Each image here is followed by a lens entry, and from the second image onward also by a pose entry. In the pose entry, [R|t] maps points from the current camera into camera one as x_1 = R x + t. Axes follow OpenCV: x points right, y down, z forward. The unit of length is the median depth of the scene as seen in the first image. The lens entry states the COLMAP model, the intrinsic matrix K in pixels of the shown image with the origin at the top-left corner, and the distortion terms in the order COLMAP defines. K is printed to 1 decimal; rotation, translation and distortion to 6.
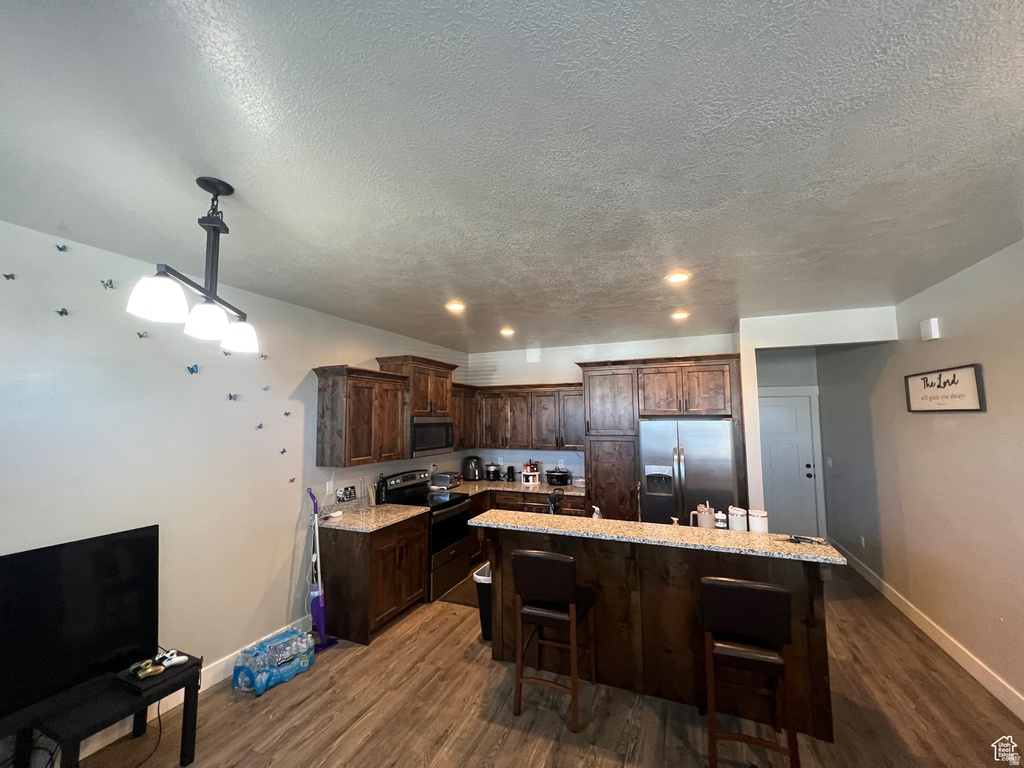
lens RADIAL K [[408.7, 0, 513.2], [0, 408.7, 383.5], [0, 0, 1]] dist [-0.002179, -0.000026]
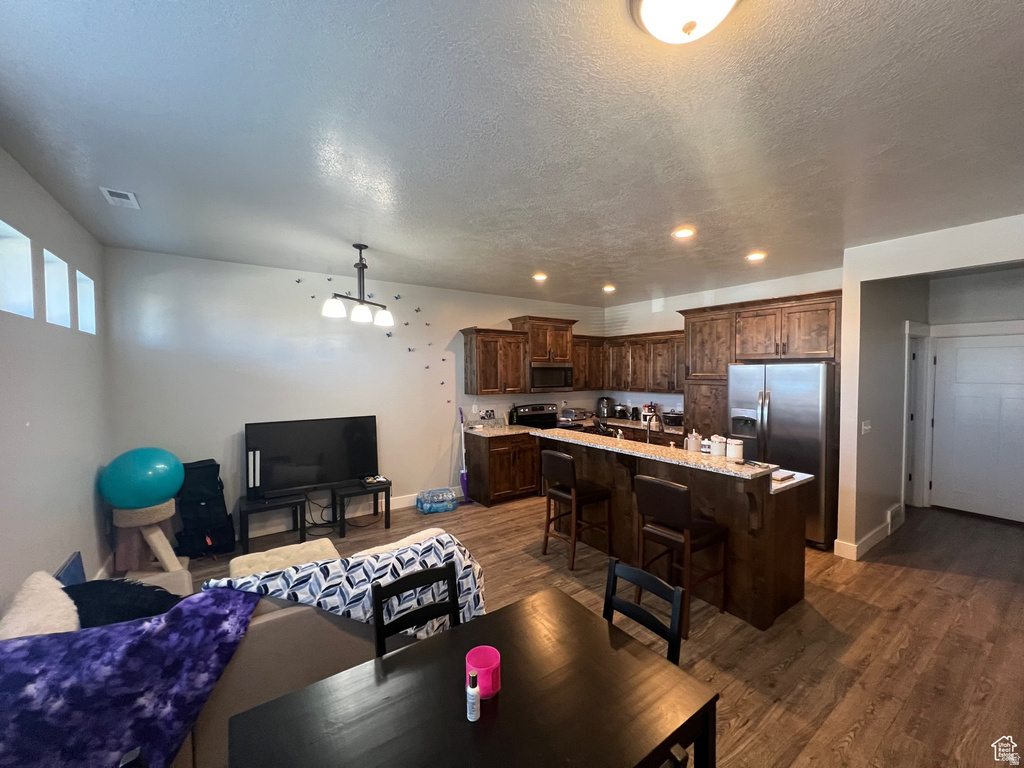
lens RADIAL K [[408.7, 0, 511.1], [0, 408.7, 383.8], [0, 0, 1]] dist [-0.002179, -0.000026]
pose [[0.843270, 0.021792, -0.537048, 0.476626], [0.041610, 0.993532, 0.105651, 0.009158], [0.535877, -0.111439, 0.836910, -0.181079]]
